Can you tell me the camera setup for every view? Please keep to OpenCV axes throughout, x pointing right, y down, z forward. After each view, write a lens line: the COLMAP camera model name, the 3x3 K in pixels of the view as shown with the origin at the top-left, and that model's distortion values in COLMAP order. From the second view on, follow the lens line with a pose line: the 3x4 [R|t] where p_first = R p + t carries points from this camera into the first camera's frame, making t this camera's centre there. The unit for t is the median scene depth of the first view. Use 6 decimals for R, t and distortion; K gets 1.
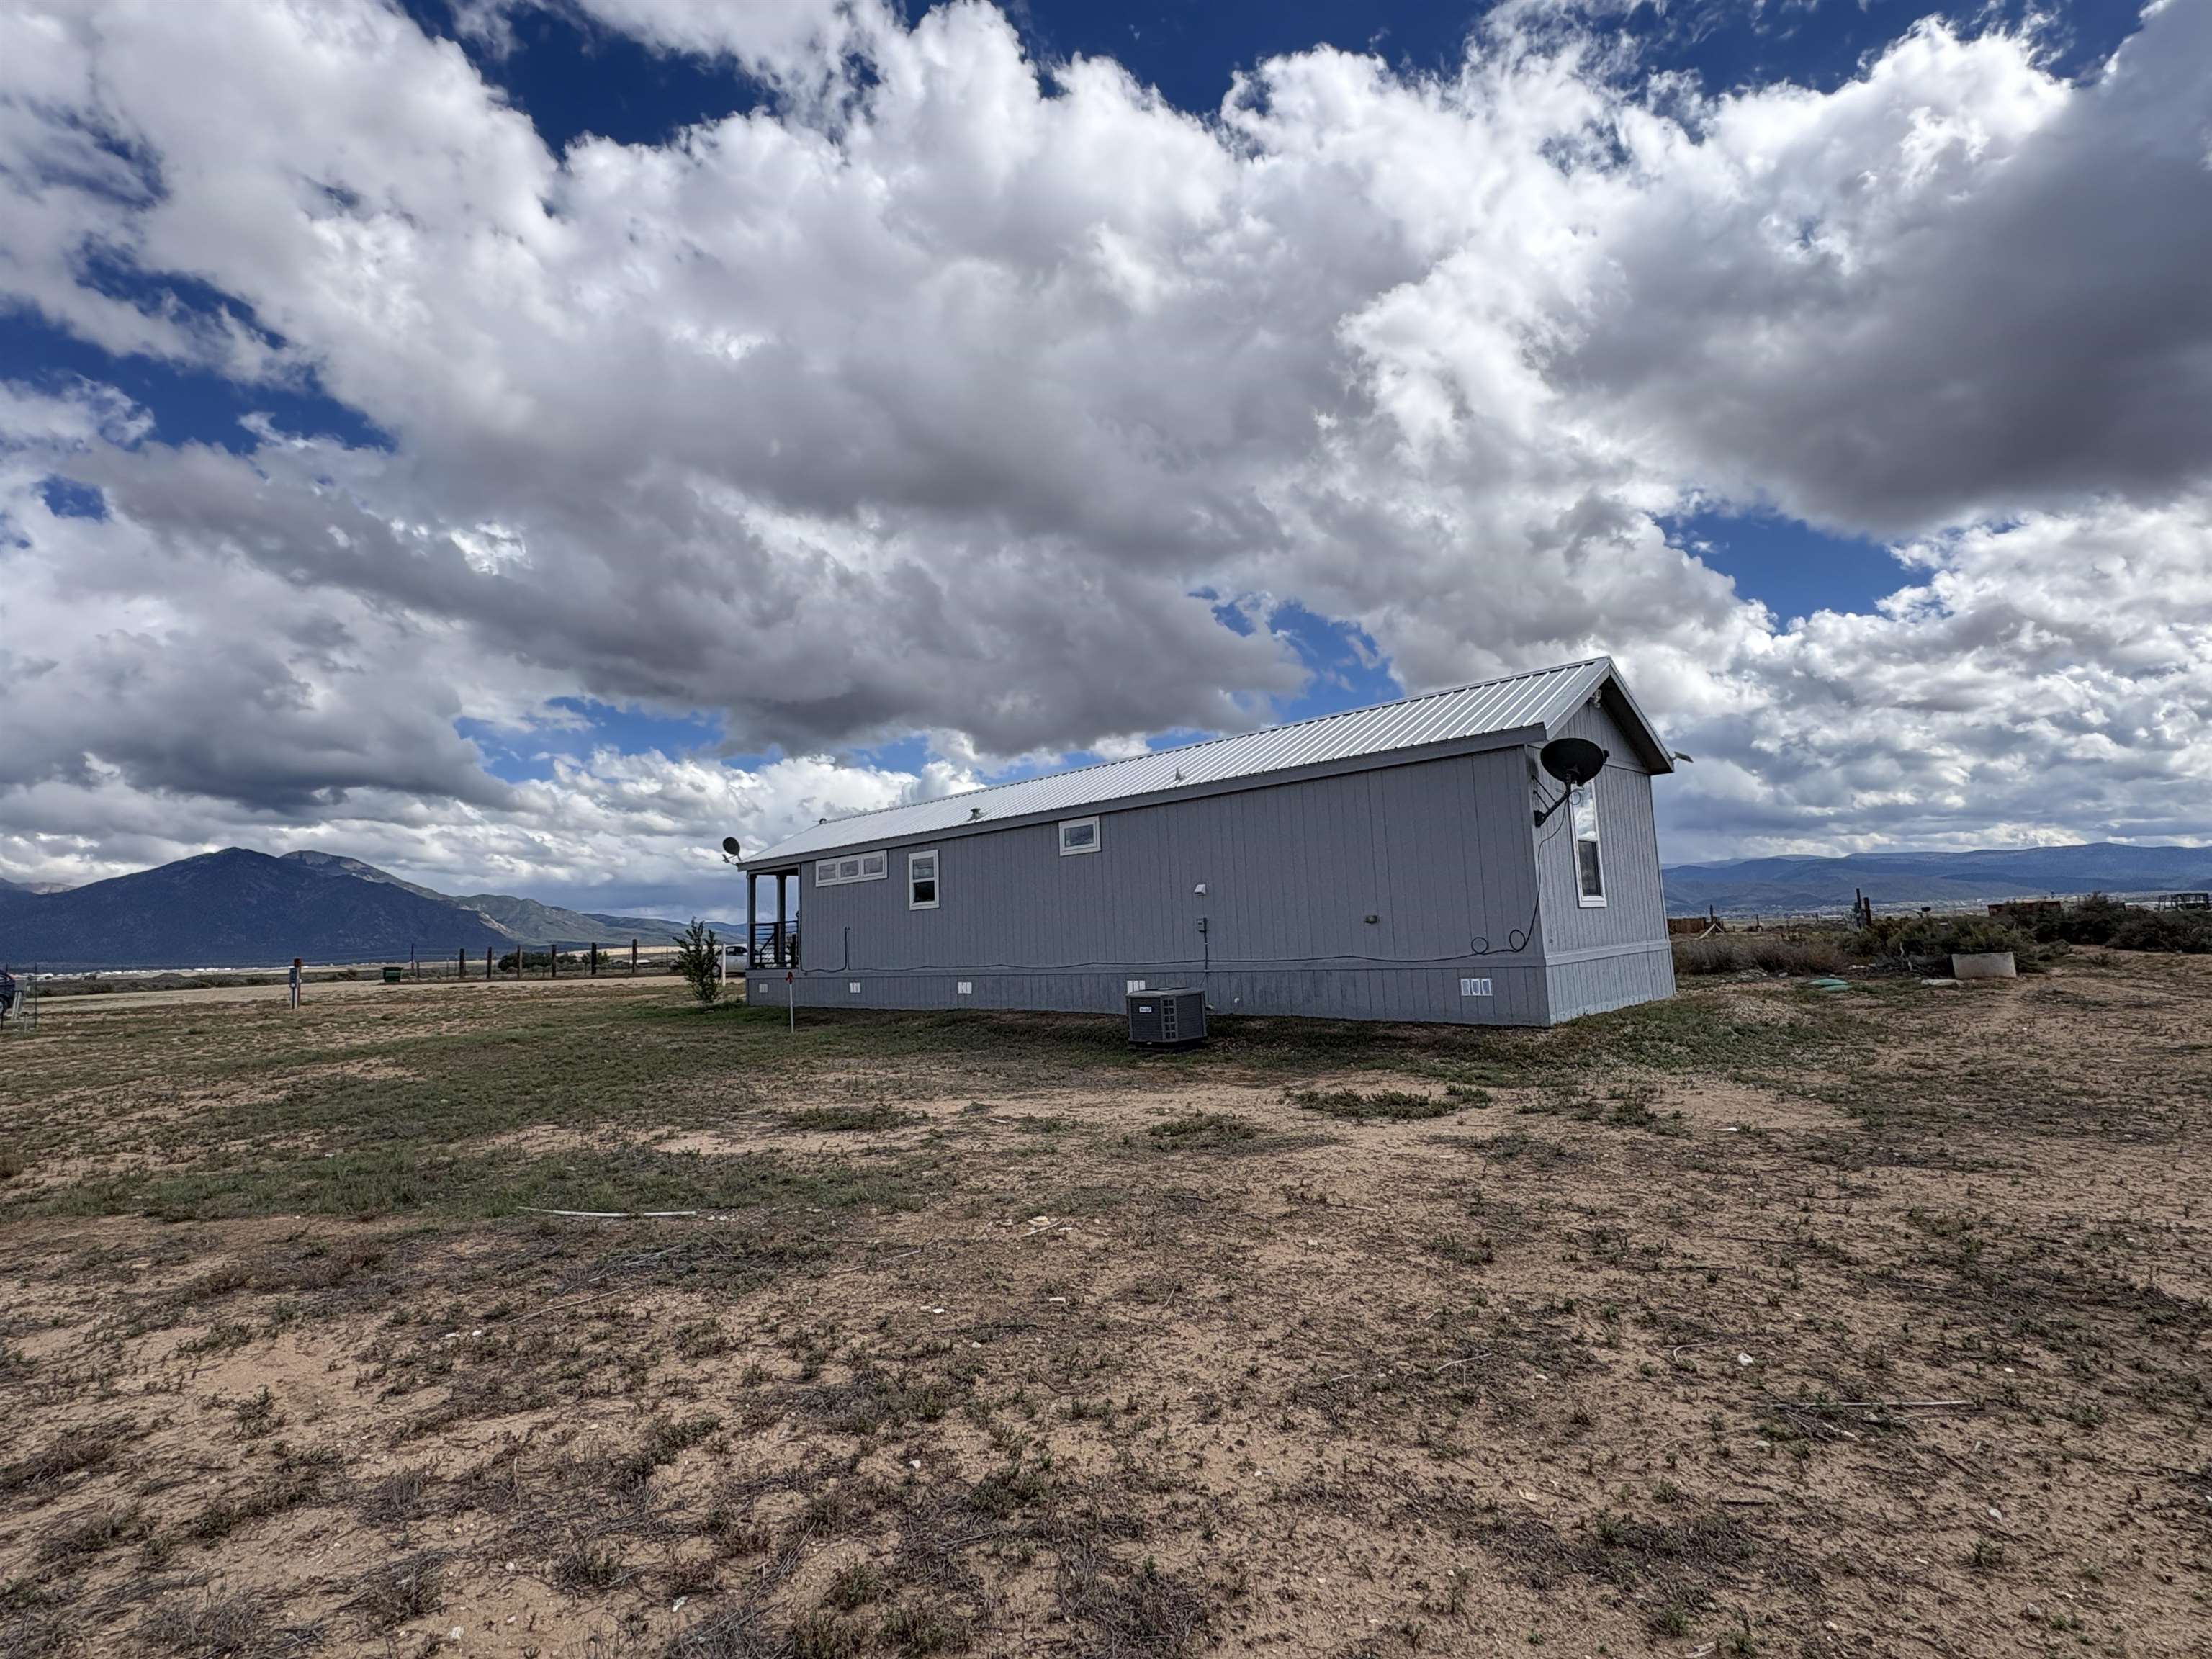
lens RADIAL K [[1040.2, 0, 1140.7], [0, 1040.2, 1045.2], [0, 0, 1]] dist [-0.010314, 0.003007]
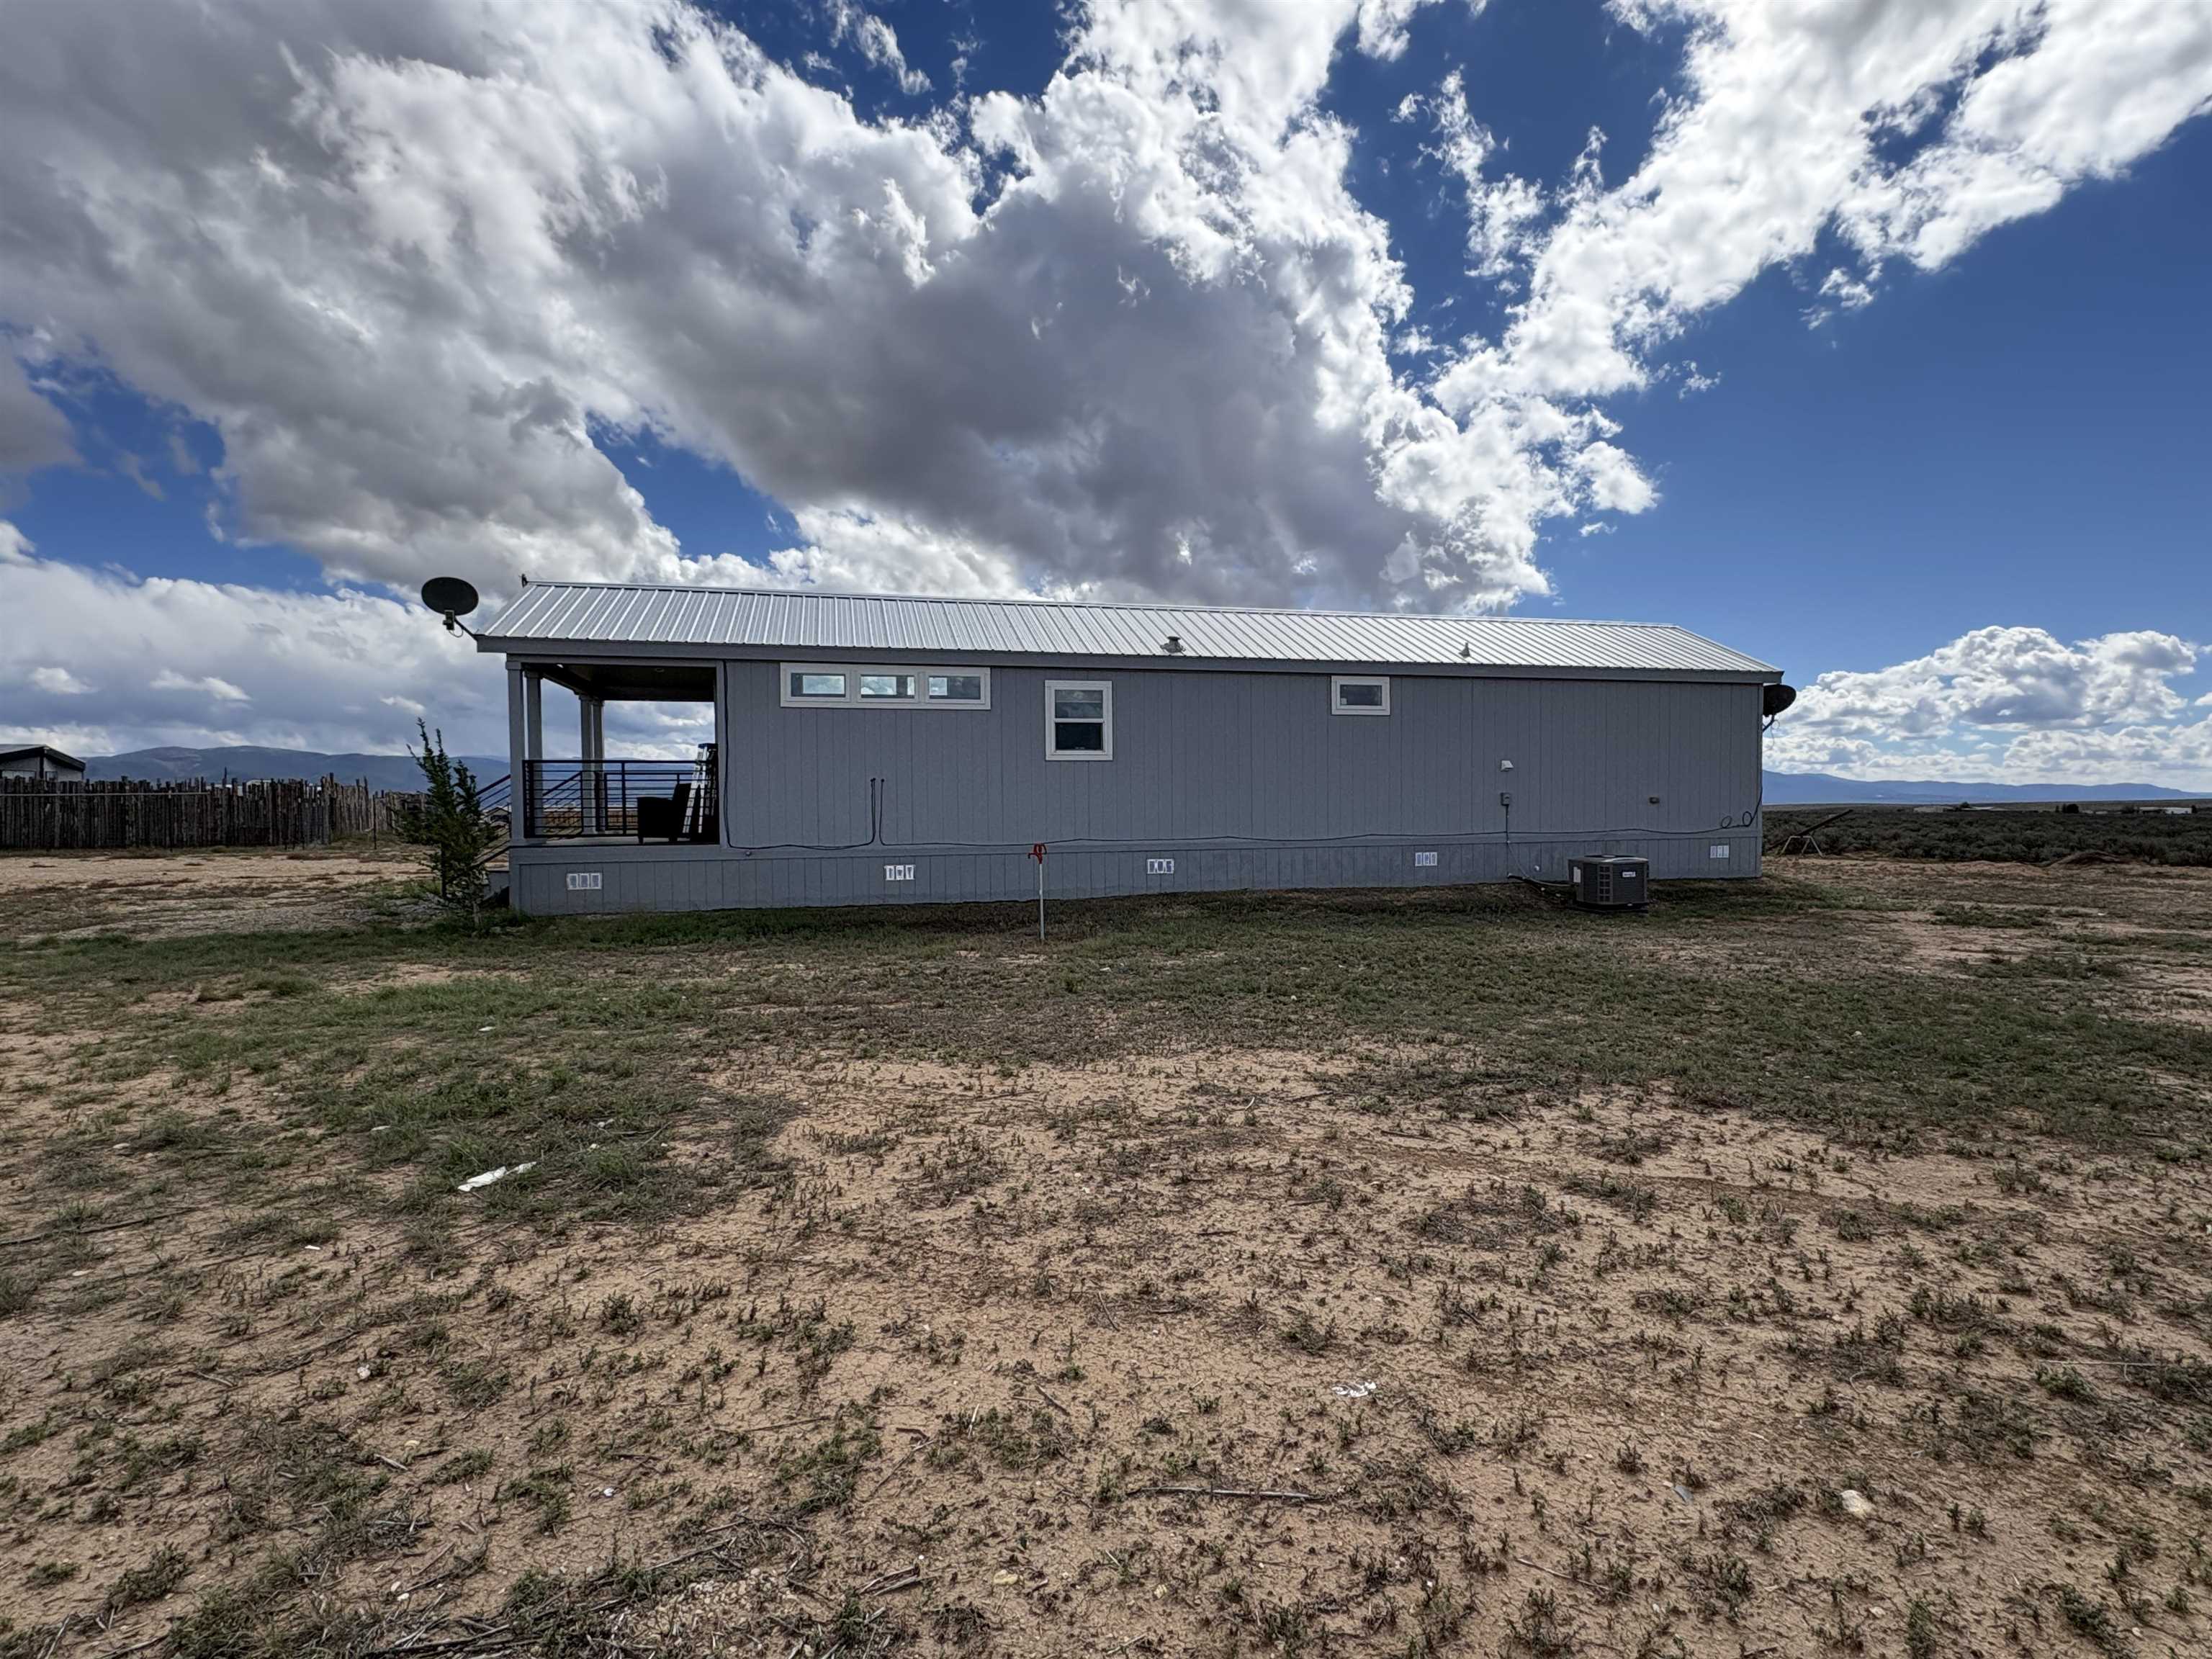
lens RADIAL K [[1040.2, 0, 1087.4], [0, 1040.2, 913.5], [0, 0, 1]] dist [-0.010314, 0.003007]
pose [[0.582931, -0.040884, 0.811492, -0.120378], [0.065002, 0.997879, 0.003580, -0.003758], [-0.809917, 0.050662, 0.584352, 0.085750]]
